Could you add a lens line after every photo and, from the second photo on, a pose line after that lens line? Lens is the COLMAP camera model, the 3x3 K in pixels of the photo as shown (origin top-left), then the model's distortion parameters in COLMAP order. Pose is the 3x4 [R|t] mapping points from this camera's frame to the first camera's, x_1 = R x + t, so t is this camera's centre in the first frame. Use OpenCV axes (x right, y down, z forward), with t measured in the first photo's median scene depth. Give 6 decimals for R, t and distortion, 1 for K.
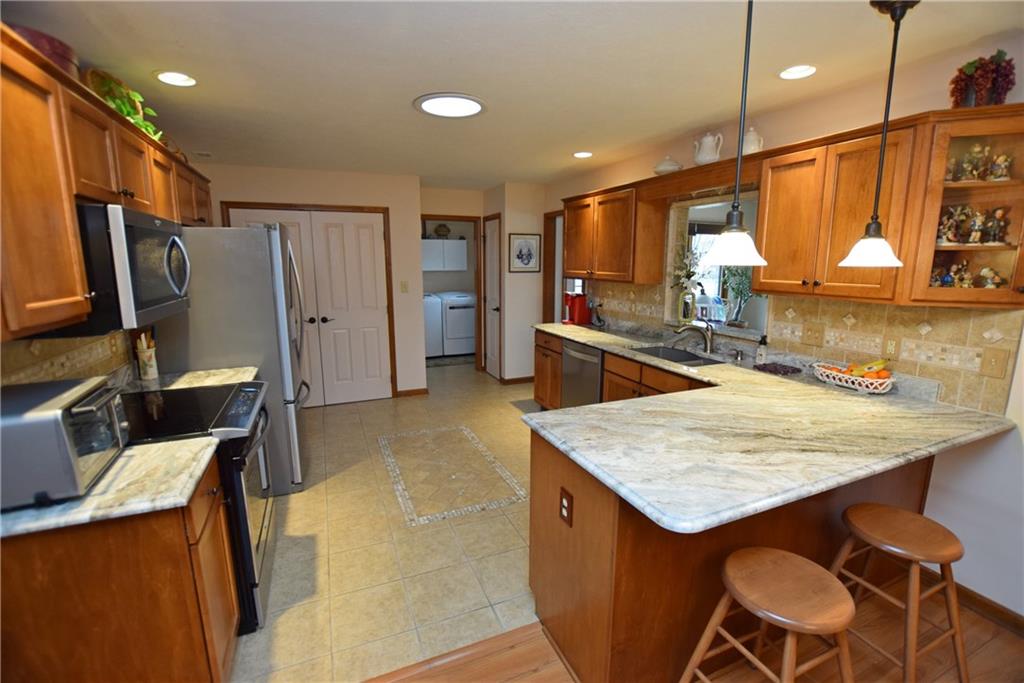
lens RADIAL K [[452.4, 0, 516.6], [0, 452.4, 341.5], [0, 0, 1]] dist [-0.029129, 0.002264]
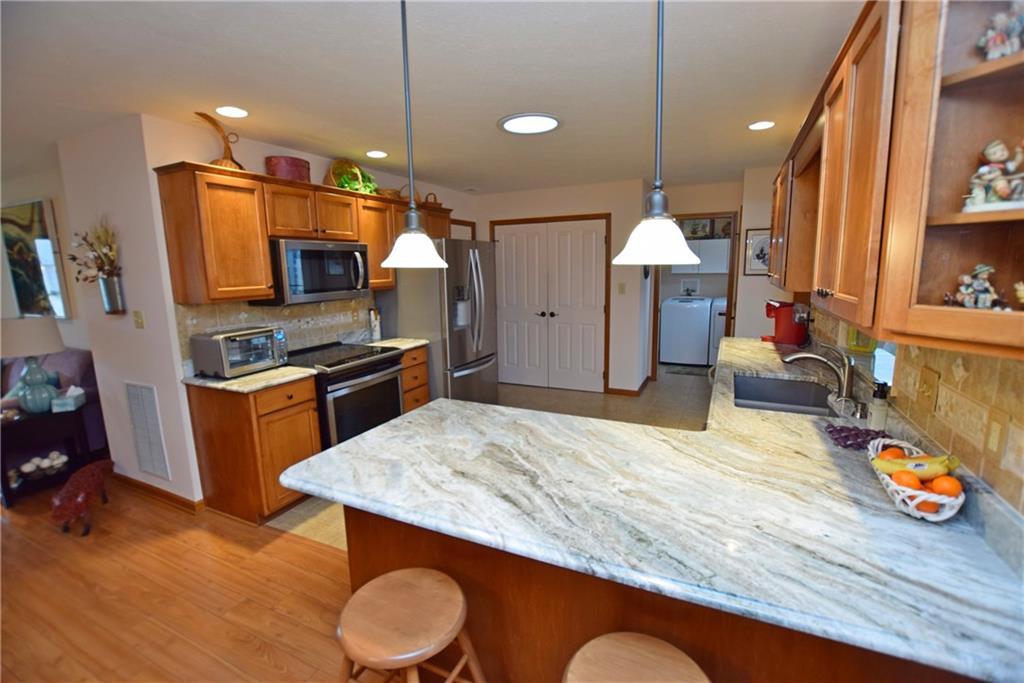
lens RADIAL K [[452.4, 0, 515.5], [0, 452.4, 342.9], [0, 0, 1]] dist [-0.029129, 0.002264]
pose [[0.656291, 0.114522, -0.745766, 0.996503], [-0.115645, 0.992003, 0.050564, -0.059582], [0.745592, 0.053059, 0.664287, 0.373944]]
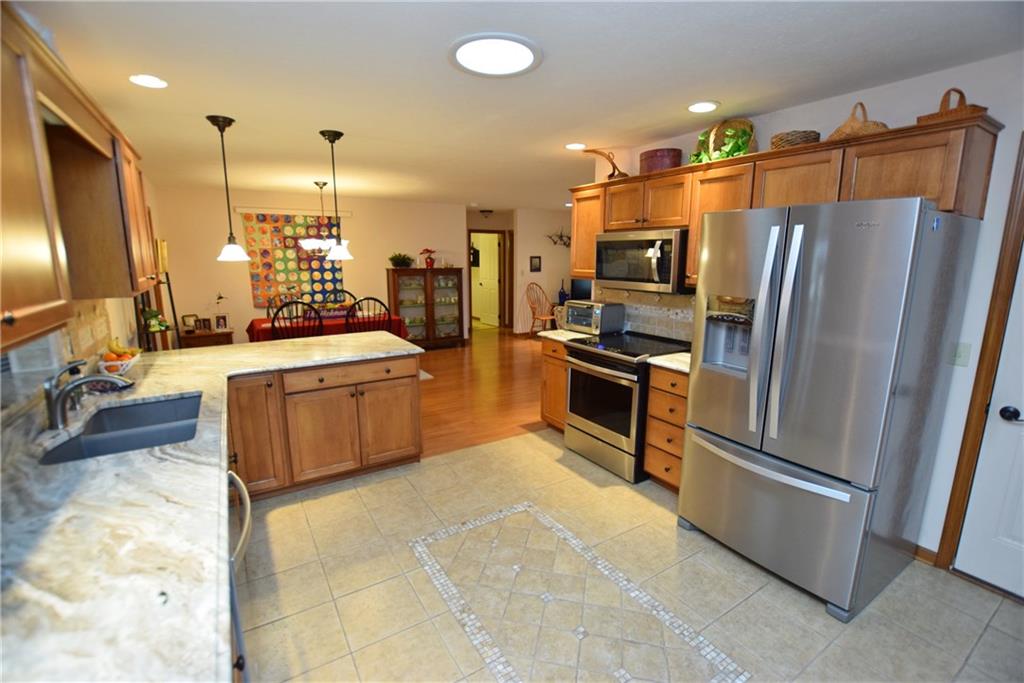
lens RADIAL K [[452.4, 0, 516.7], [0, 452.4, 342.8], [0, 0, 1]] dist [-0.029129, 0.002264]
pose [[-0.988126, 0.025349, -0.151537, -0.075054], [-0.030830, 0.933522, 0.357192, -0.476373], [0.150518, 0.357622, -0.921656, 2.625337]]
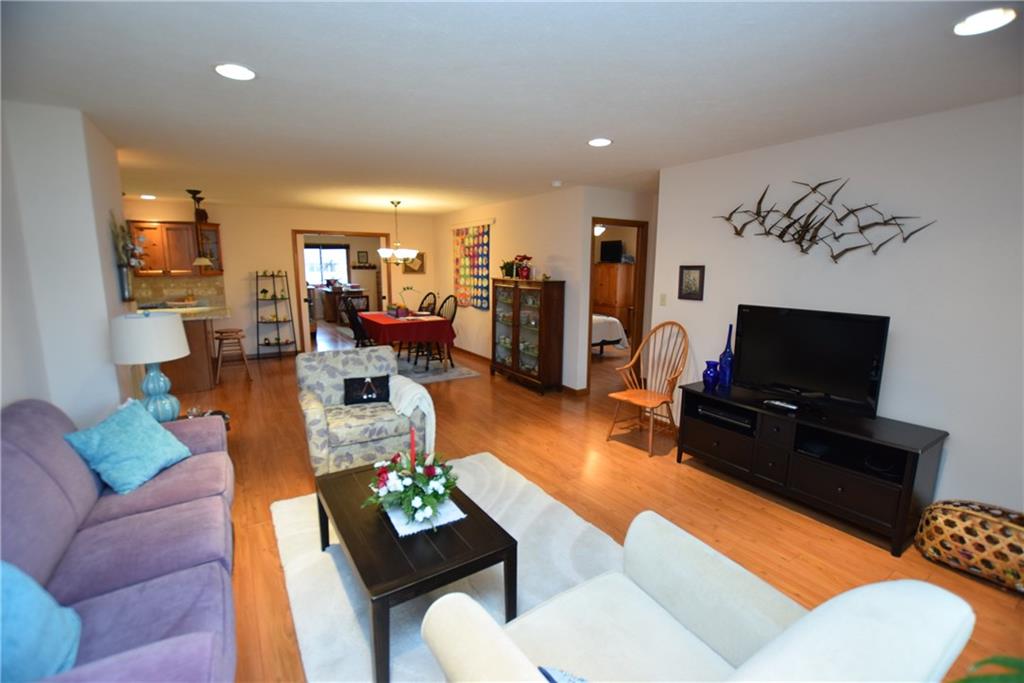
lens RADIAL K [[452.4, 0, 513.9], [0, 452.4, 339.8], [0, 0, 1]] dist [-0.029129, 0.002264]
pose [[-0.149994, -0.166927, 0.974493, -2.967952], [0.170407, 0.966528, 0.191792, 0.145673], [-0.973891, 0.194828, -0.116528, -0.876023]]
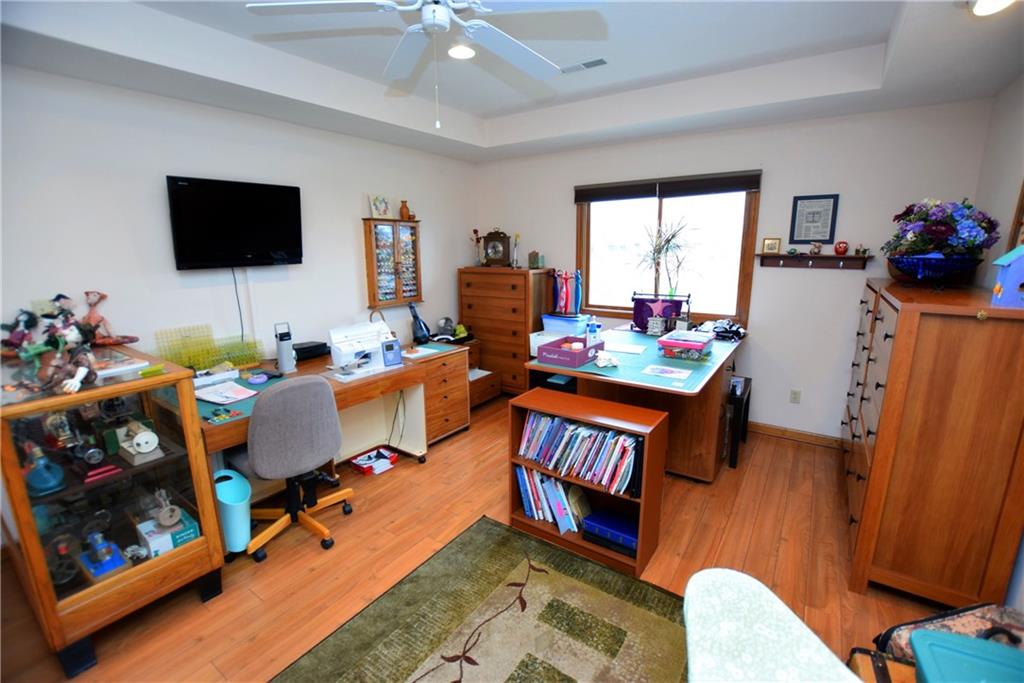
lens RADIAL K [[452.4, 0, 511.0], [0, 452.4, 342.0], [0, 0, 1]] dist [-0.029129, 0.002264]
pose [[0.851862, -0.119592, 0.509930, 2.590074], [0.104373, 0.992817, 0.058482, 0.096826], [-0.513261, 0.003405, 0.858226, -0.525045]]
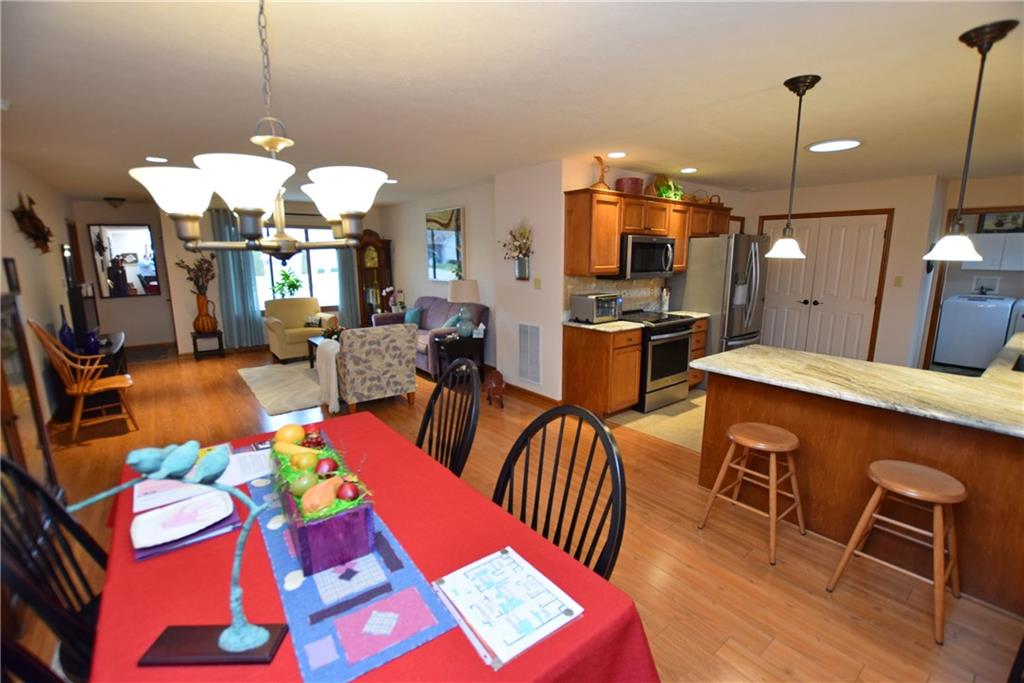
lens RADIAL K [[452.4, 0, 515.9], [0, 452.4, 342.2], [0, 0, 1]] dist [-0.029129, 0.002264]
pose [[0.256790, 0.182866, -0.949009, 1.427413], [-0.171517, 0.974972, 0.141458, 0.065680], [0.951126, 0.126446, 0.281728, -0.358285]]
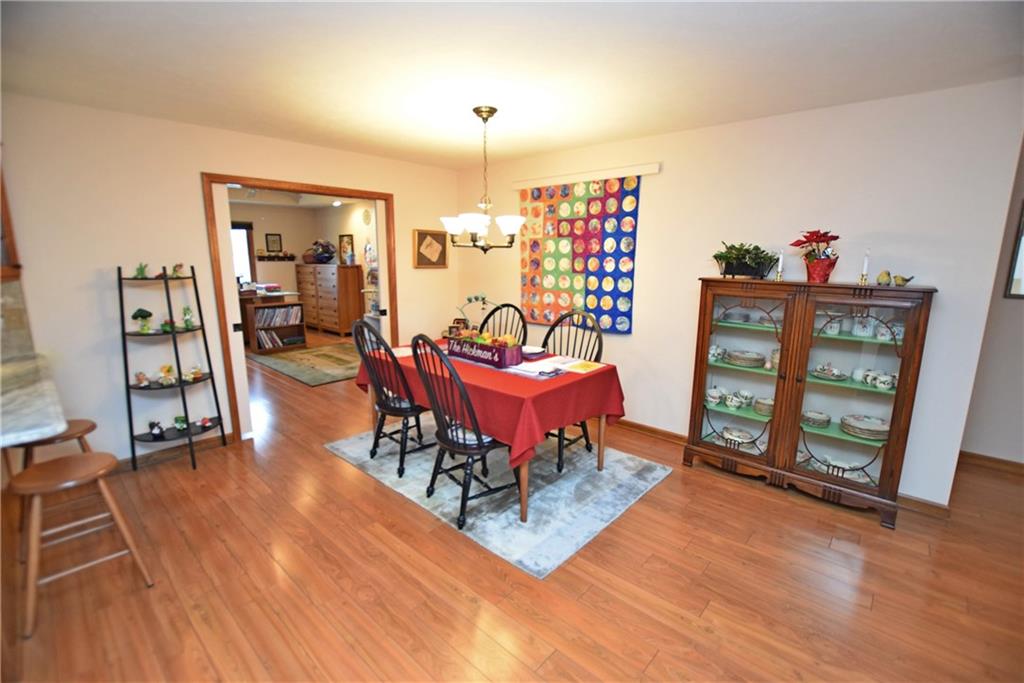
lens RADIAL K [[452.4, 0, 515.5], [0, 452.4, 342.2], [0, 0, 1]] dist [-0.029129, 0.002264]
pose [[-0.412785, -0.177651, 0.893336, -0.861540], [0.156177, 0.952464, 0.261574, 0.004206], [-0.897339, 0.247493, -0.365418, 0.068712]]
